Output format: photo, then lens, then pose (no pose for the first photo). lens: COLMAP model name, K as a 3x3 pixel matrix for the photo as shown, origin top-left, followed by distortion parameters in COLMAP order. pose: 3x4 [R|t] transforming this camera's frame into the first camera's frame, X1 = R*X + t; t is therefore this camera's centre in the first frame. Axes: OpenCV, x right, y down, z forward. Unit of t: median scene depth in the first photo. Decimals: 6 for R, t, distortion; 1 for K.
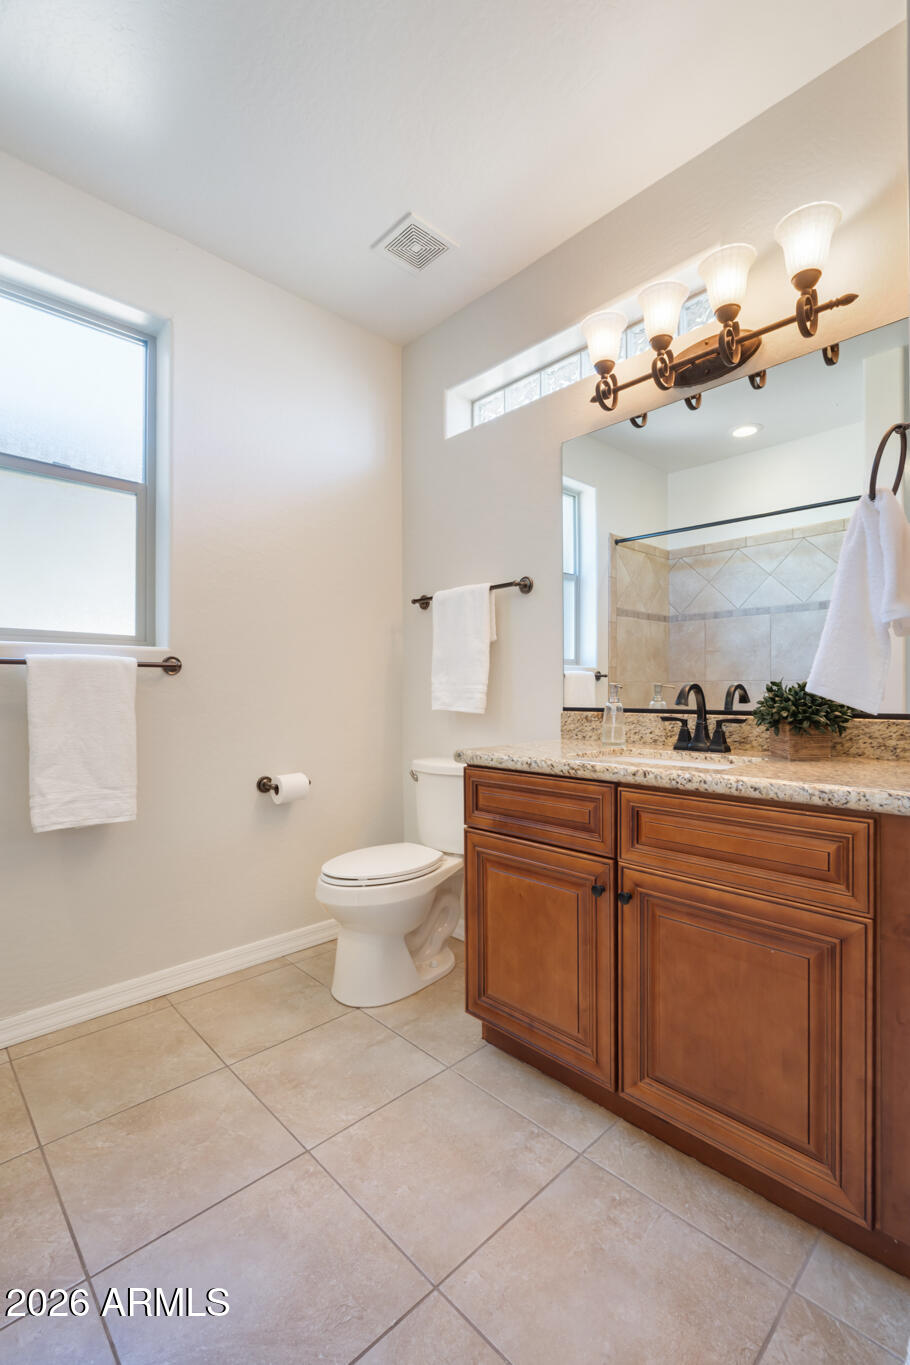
lens RADIAL K [[611.3, 0, 456.3], [0, 611.3, 682.6], [0, 0, 1]] dist [-0.001621, 0.000587]
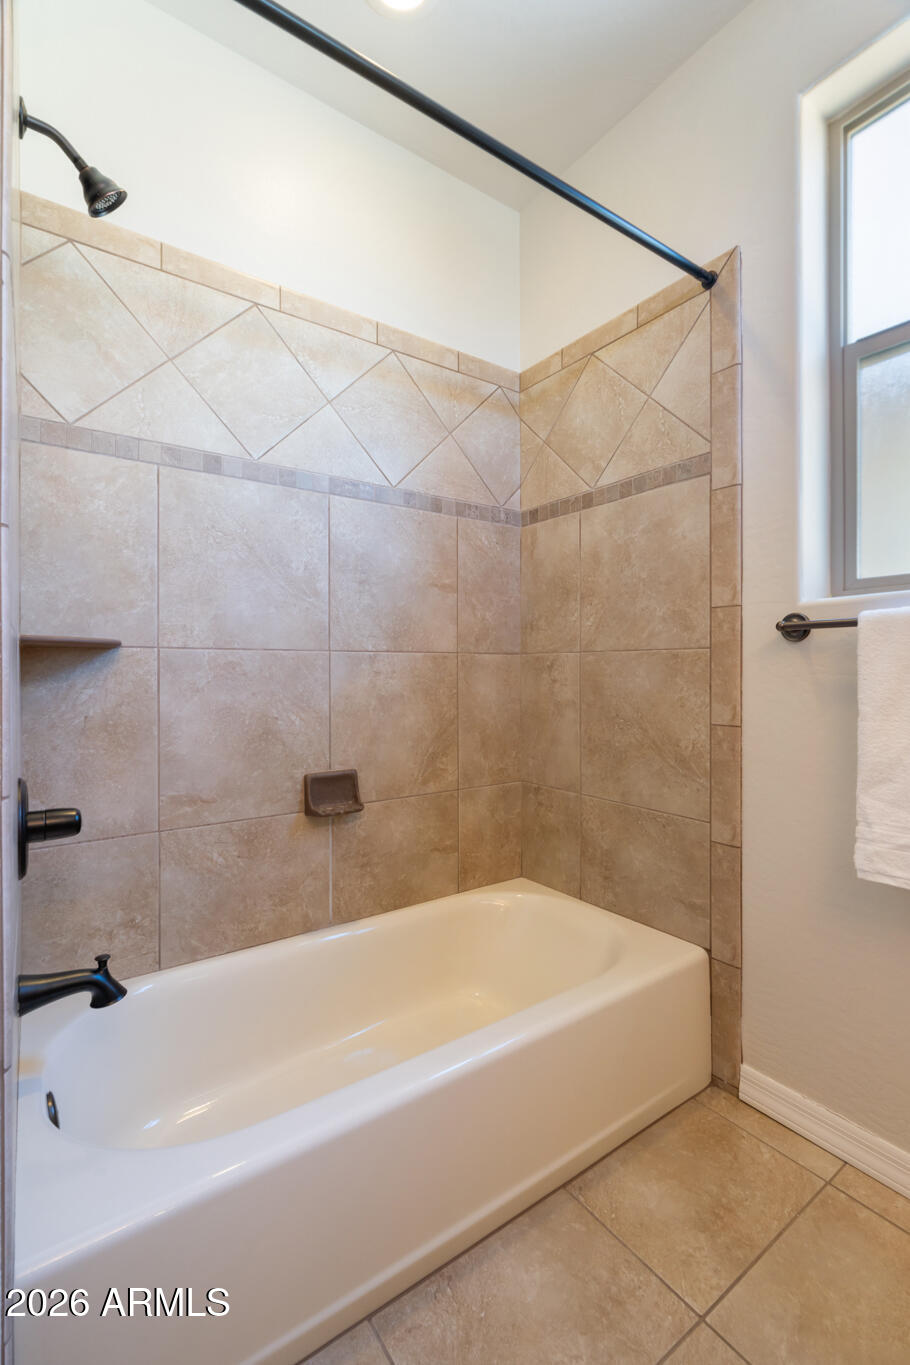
lens RADIAL K [[611.3, 0, 456.1], [0, 611.3, 675.5], [0, 0, 1]] dist [-0.001621, 0.000587]
pose [[-0.136843, 0.013781, -0.990497, 0.029587], [0.008699, 0.999881, 0.012709, 0.012410], [0.990555, -0.006877, -0.136947, 0.652758]]
